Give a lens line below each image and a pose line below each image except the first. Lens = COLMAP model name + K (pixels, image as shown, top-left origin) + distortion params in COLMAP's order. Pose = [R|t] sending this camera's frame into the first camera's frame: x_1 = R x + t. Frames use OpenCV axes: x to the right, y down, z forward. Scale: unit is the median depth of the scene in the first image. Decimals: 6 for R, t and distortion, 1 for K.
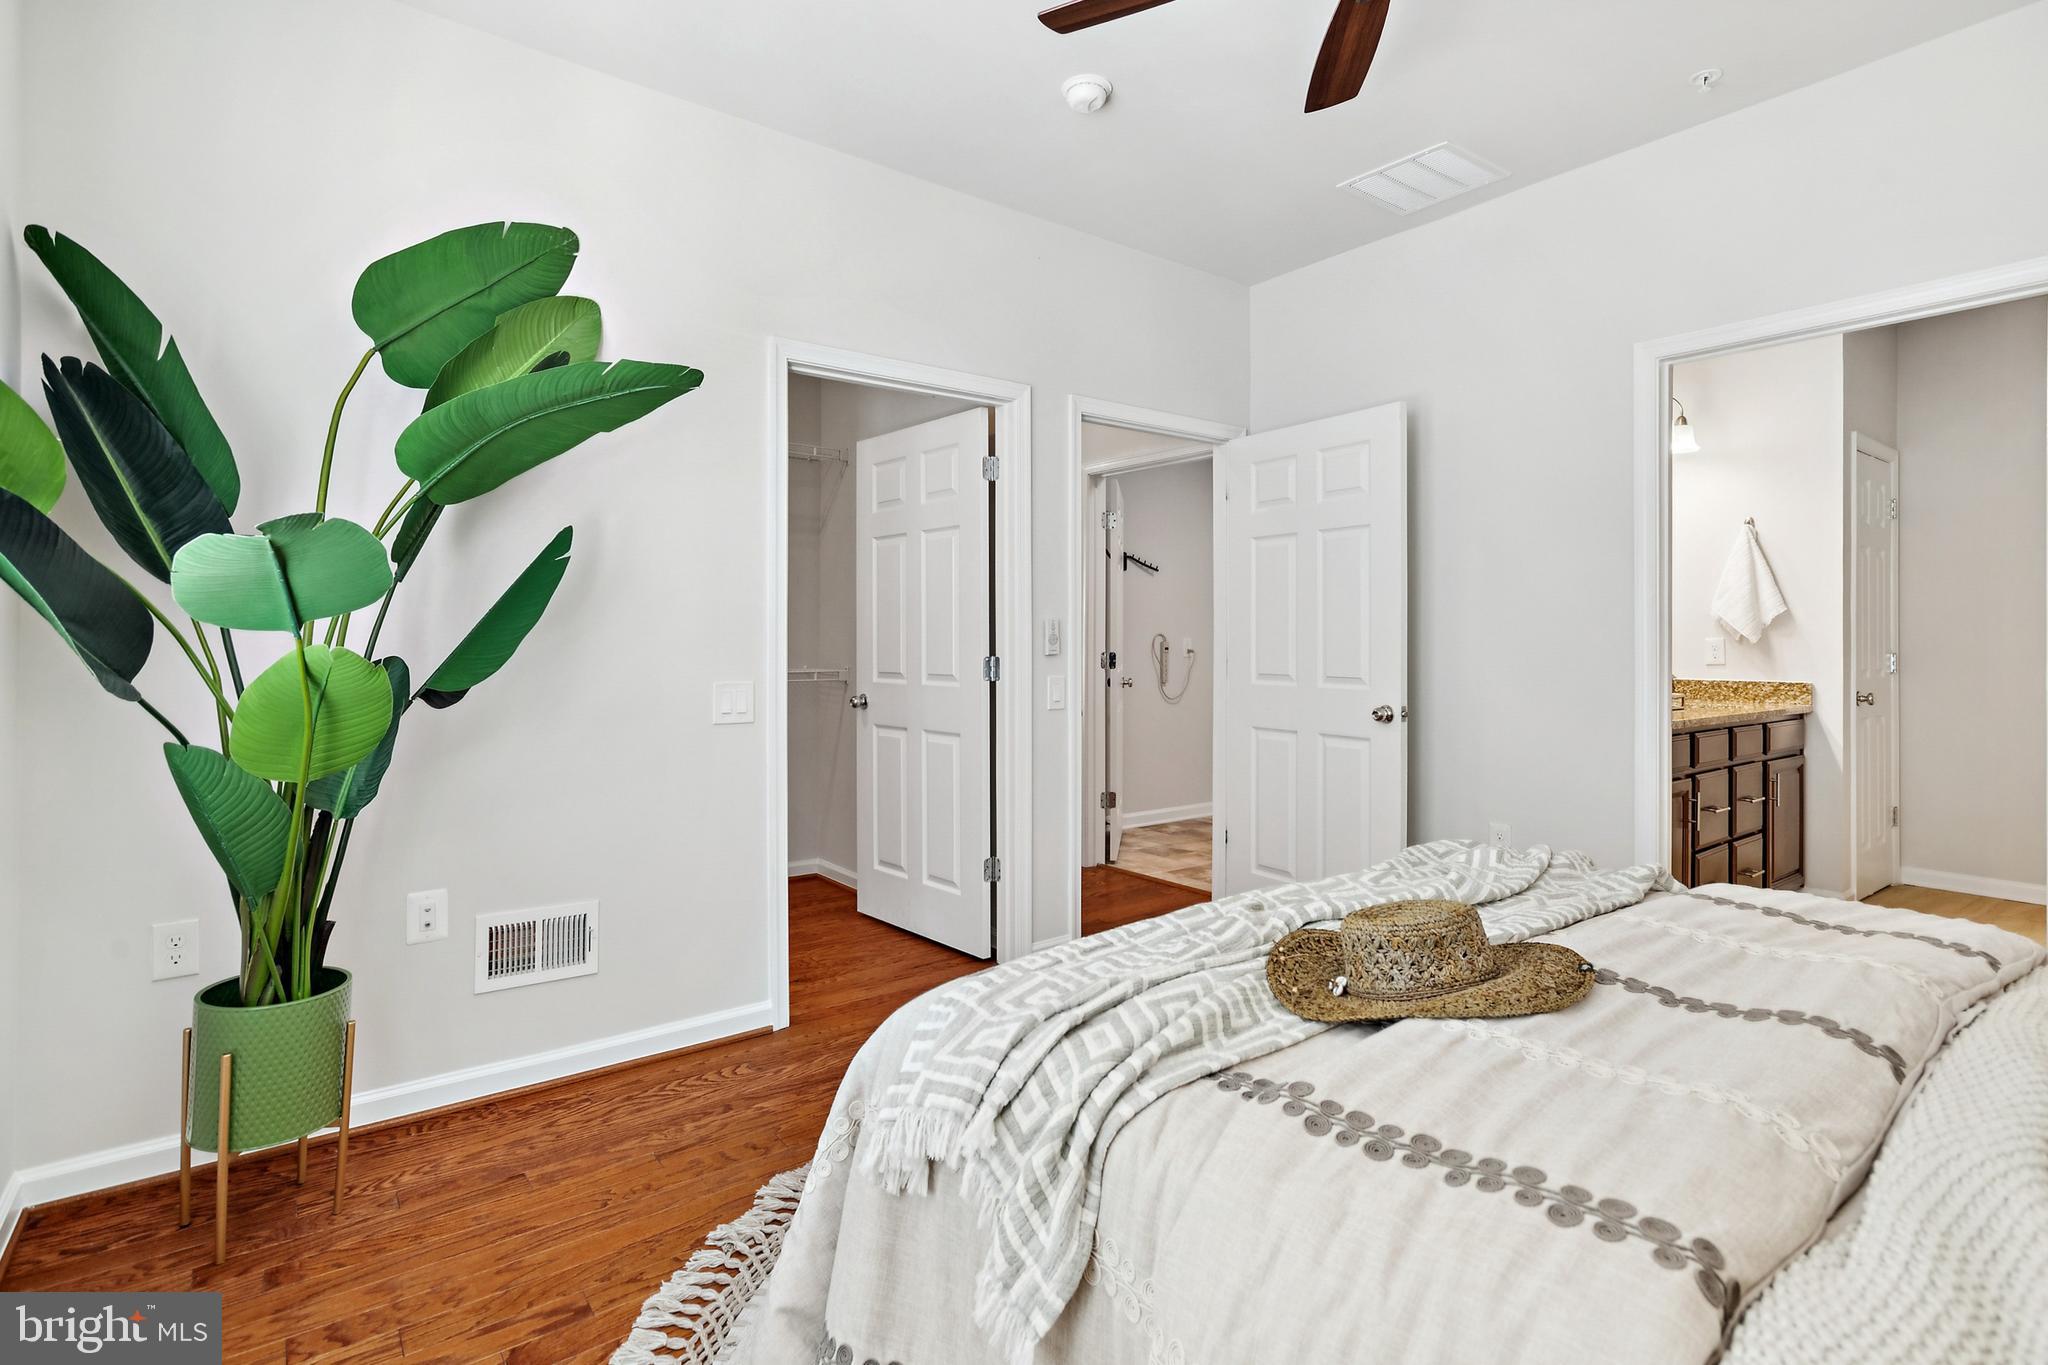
lens RADIAL K [[994.3, 0, 1030.7], [0, 994.3, 656.3], [0, 0, 1]] dist [-0.009974, 0.009638]
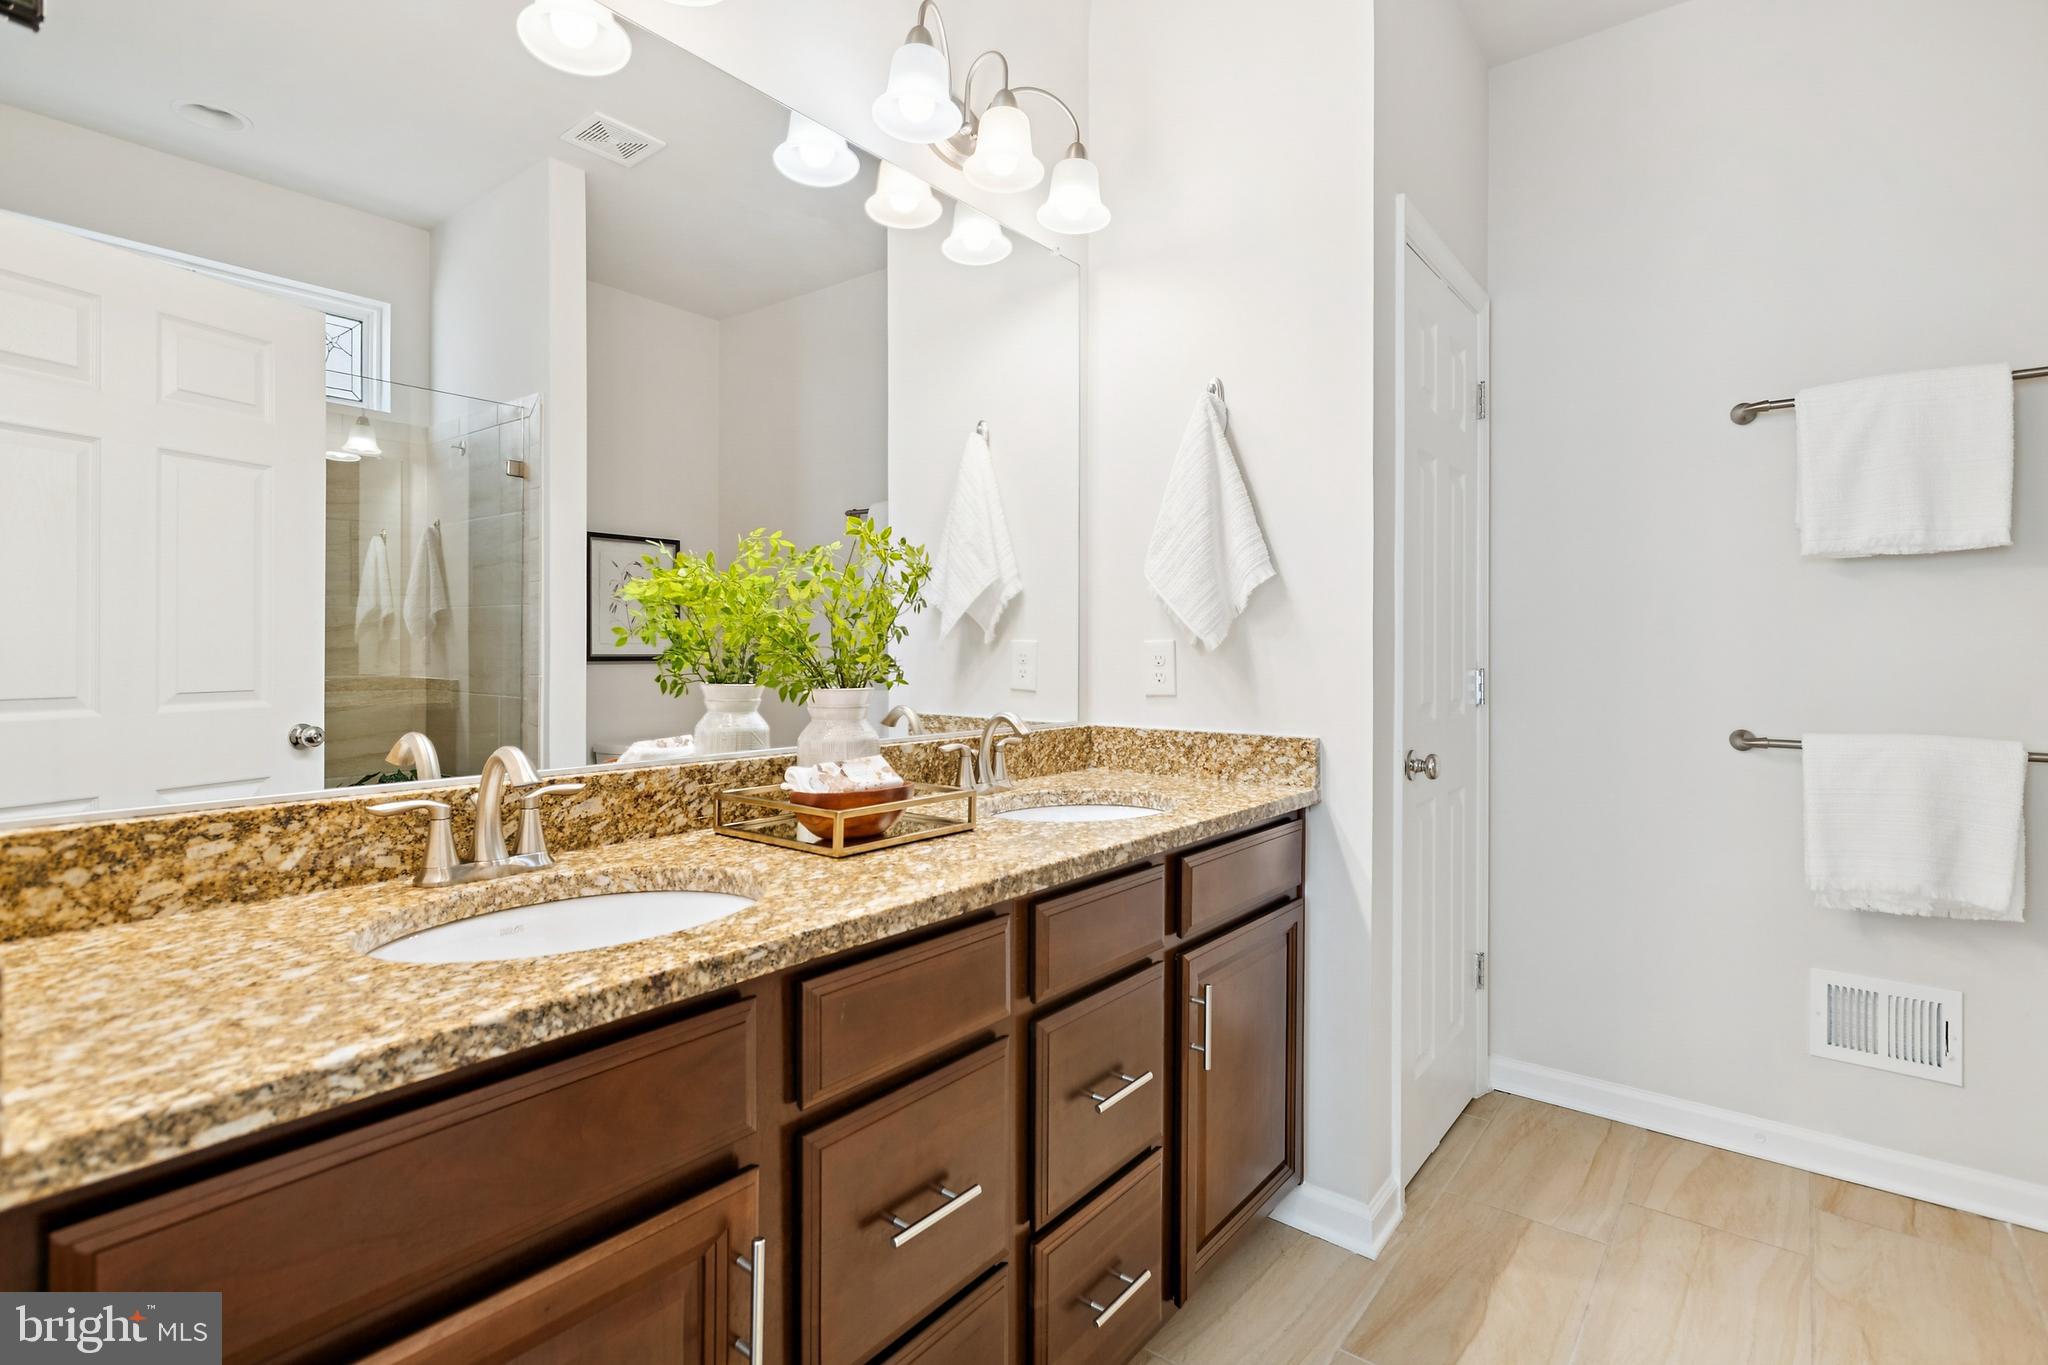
lens RADIAL K [[994.3, 0, 1053.4], [0, 994.3, 653.1], [0, 0, 1]] dist [-0.009974, 0.009638]
pose [[0.960557, 0.001147, 0.278080, 0.531785], [-0.001283, 0.999999, 0.000307, -0.011759], [-0.278079, -0.000652, 0.960558, 0.584110]]
